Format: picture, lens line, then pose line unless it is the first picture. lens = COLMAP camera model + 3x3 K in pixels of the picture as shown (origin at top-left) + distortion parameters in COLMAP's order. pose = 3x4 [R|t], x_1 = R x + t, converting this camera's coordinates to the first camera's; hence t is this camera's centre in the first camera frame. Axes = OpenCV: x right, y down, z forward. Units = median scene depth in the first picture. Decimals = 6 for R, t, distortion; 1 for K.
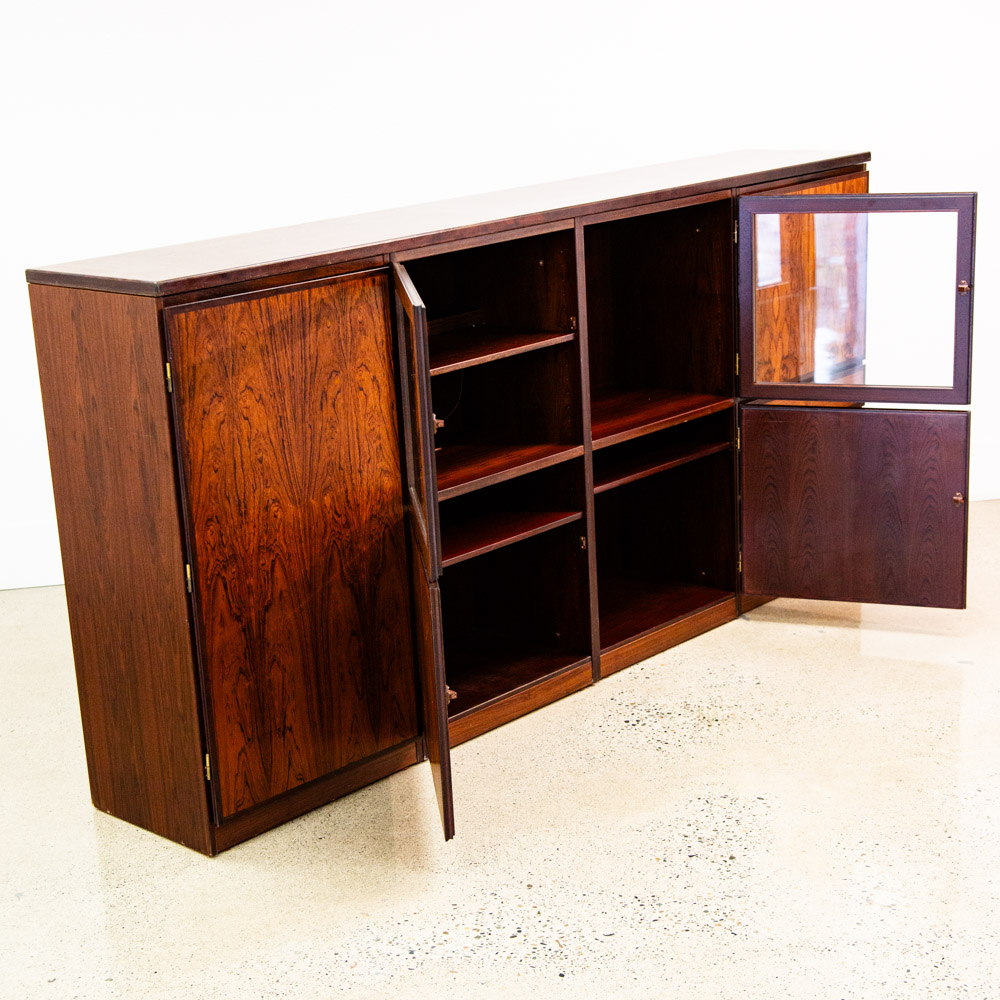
lens RADIAL K [[1887.6, 0, 494.5], [0, 1887.6, 596.0], [0, 0, 1]] dist [0.046084, 0.141577]
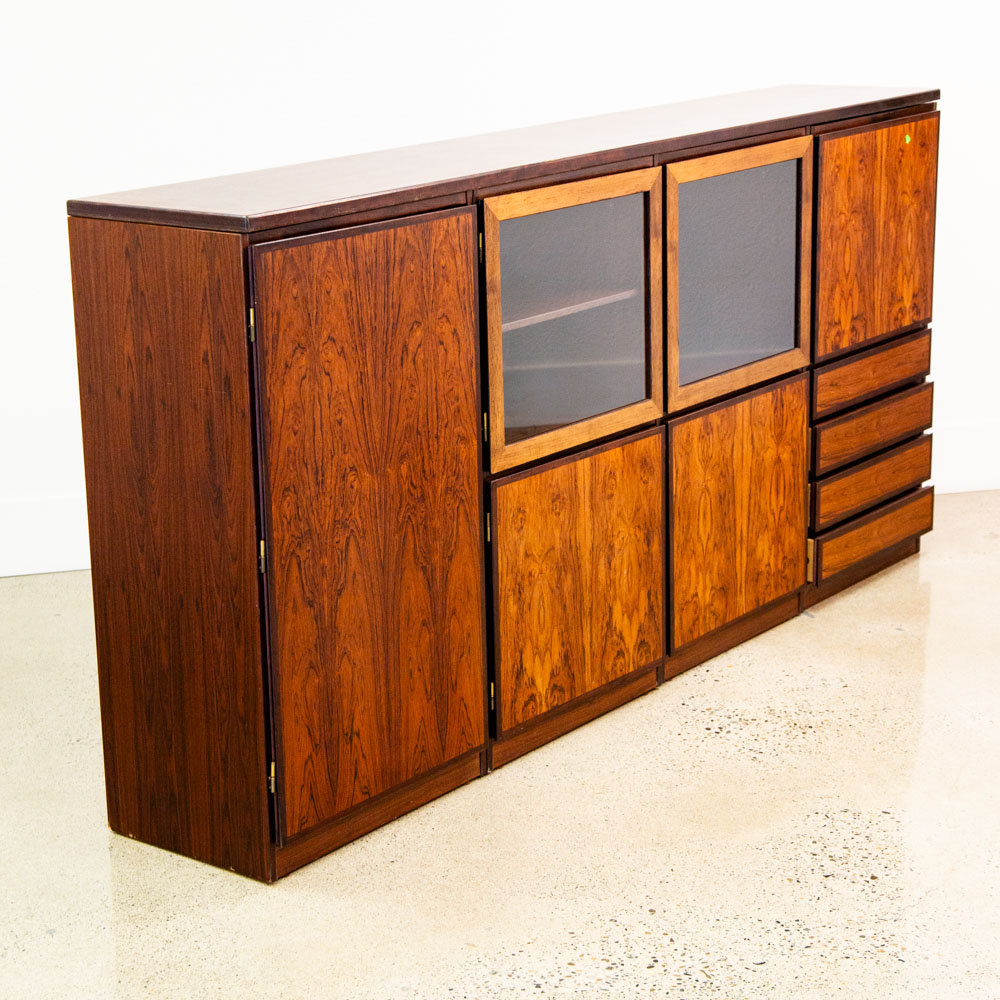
lens RADIAL K [[2269.8, 0, 500.0], [0, 2269.8, 500.0], [0, 0, 1]] dist [0.123060, 0.085797]
pose [[0.995420, 0.004706, 0.095486, -0.144709], [0.000345, 0.998604, -0.052813, 0.018784], [-0.095601, 0.052604, 0.994029, -0.045275]]
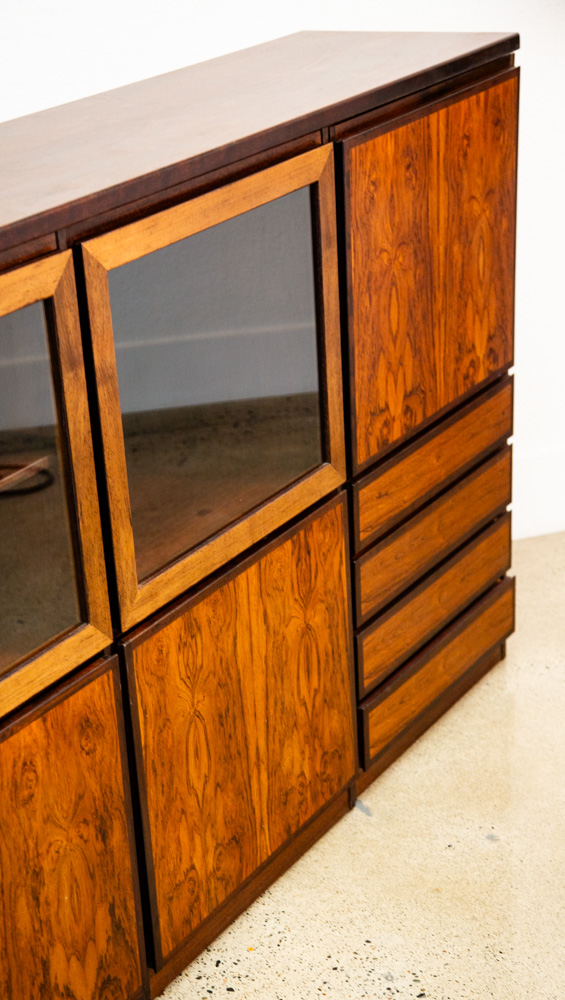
lens RADIAL K [[1779.8, 0, 215.1], [0, 1779.8, 546.2], [0, 0, 1]] dist [0.229336, 0.038842]
pose [[0.988244, -0.074478, 0.133521, 0.014812], [0.061993, 0.993512, 0.095346, -0.176770], [-0.139756, -0.085948, 0.986449, 0.564204]]
